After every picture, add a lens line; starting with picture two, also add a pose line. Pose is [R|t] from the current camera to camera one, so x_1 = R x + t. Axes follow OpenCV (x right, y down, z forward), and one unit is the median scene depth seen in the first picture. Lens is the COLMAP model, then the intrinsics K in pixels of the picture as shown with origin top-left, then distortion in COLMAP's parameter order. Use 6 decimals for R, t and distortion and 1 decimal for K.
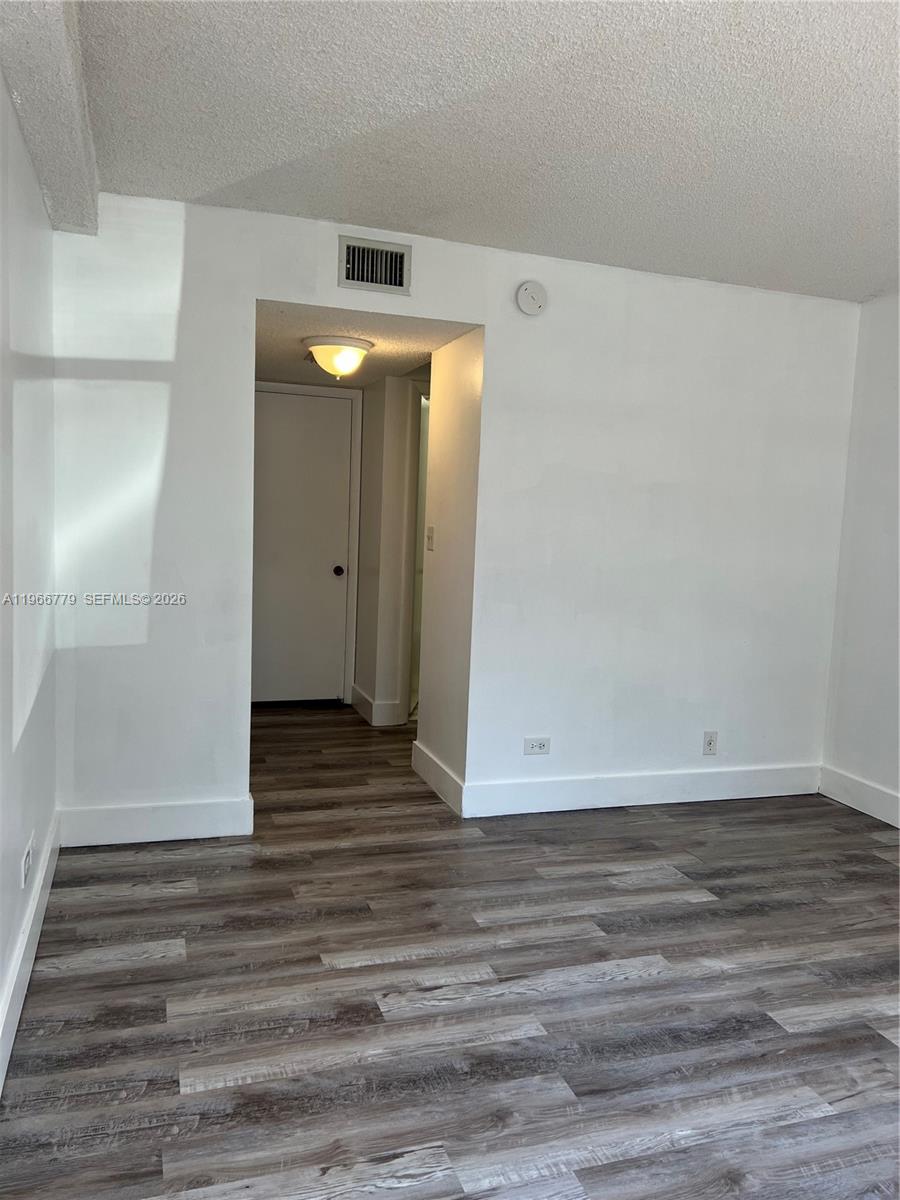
lens RADIAL K [[909.4, 0, 450.0], [0, 909.4, 600.0], [0, 0, 1]] dist [0.047023, -0.052160]
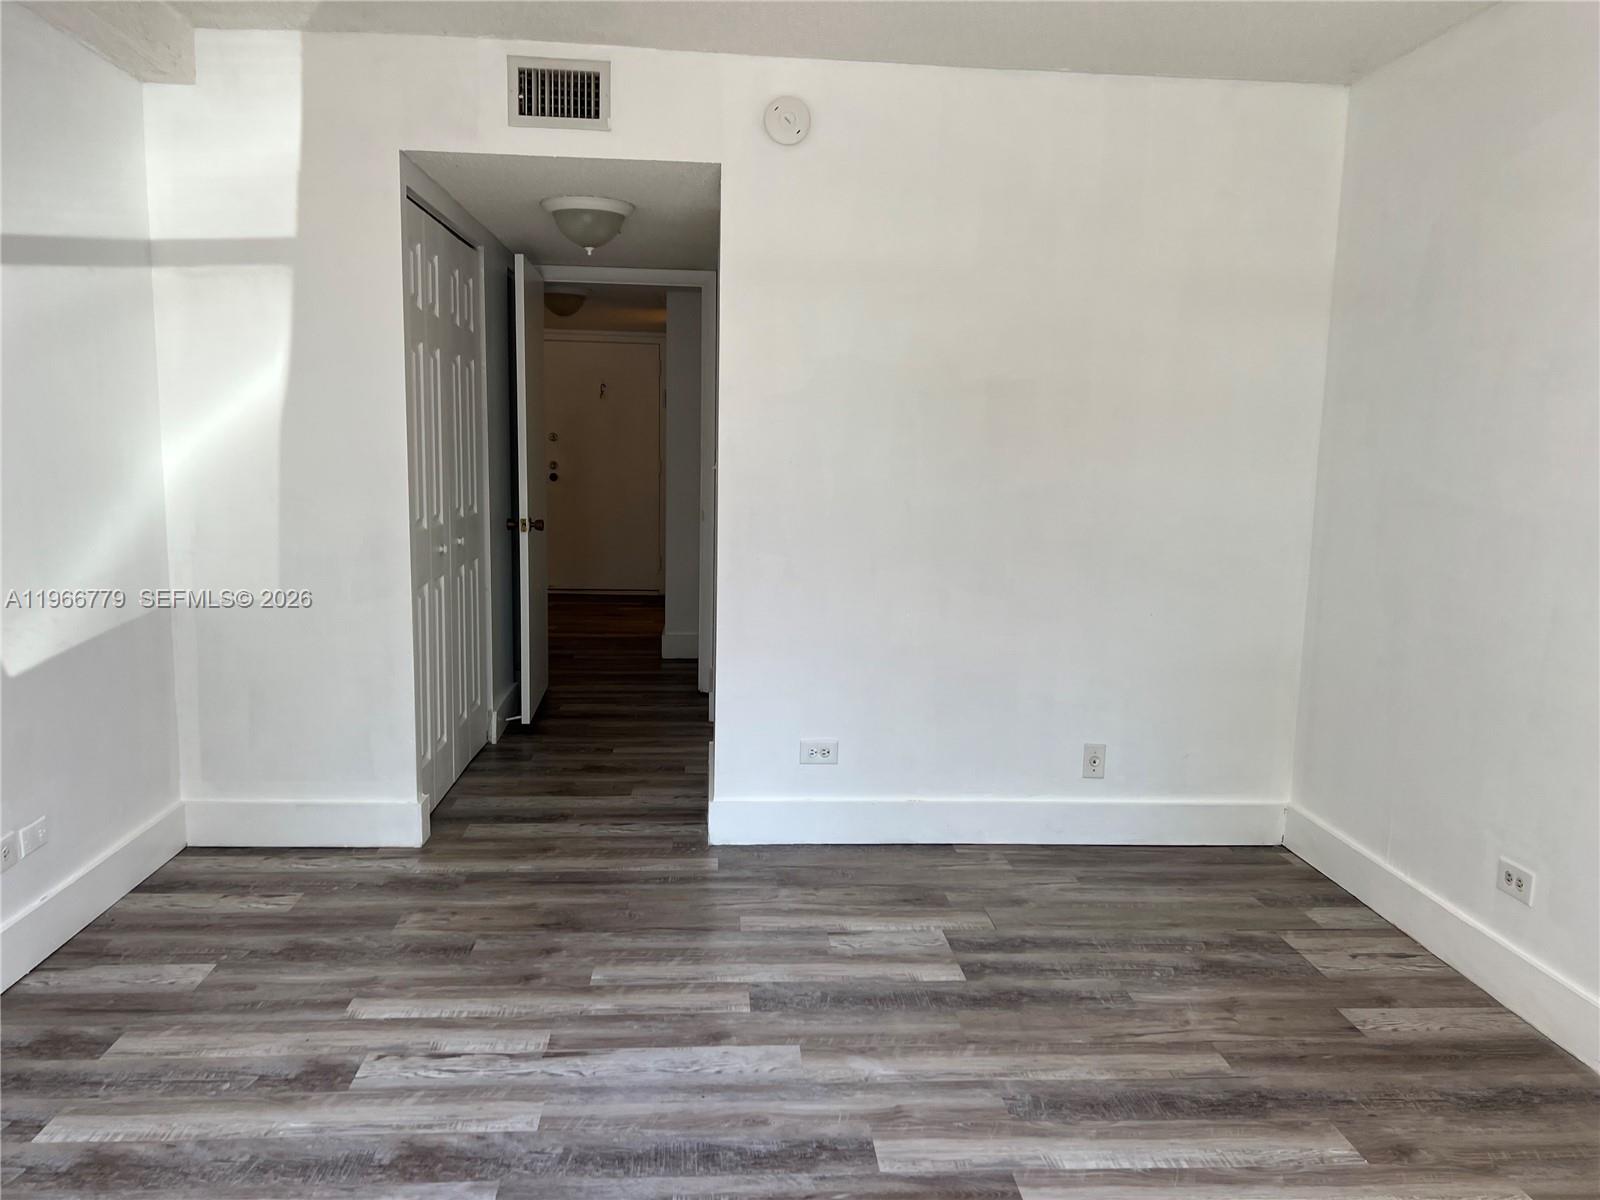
lens RADIAL K [[1217.0, 0, 795.6], [0, 1217.0, 600.4], [0, 0, 1]] dist [0.062911, -0.064602]
pose [[0.967440, 0.014342, -0.252692, 0.441629], [-0.007233, 0.999552, 0.029040, 0.017335], [0.252996, -0.026267, 0.967111, 0.093395]]
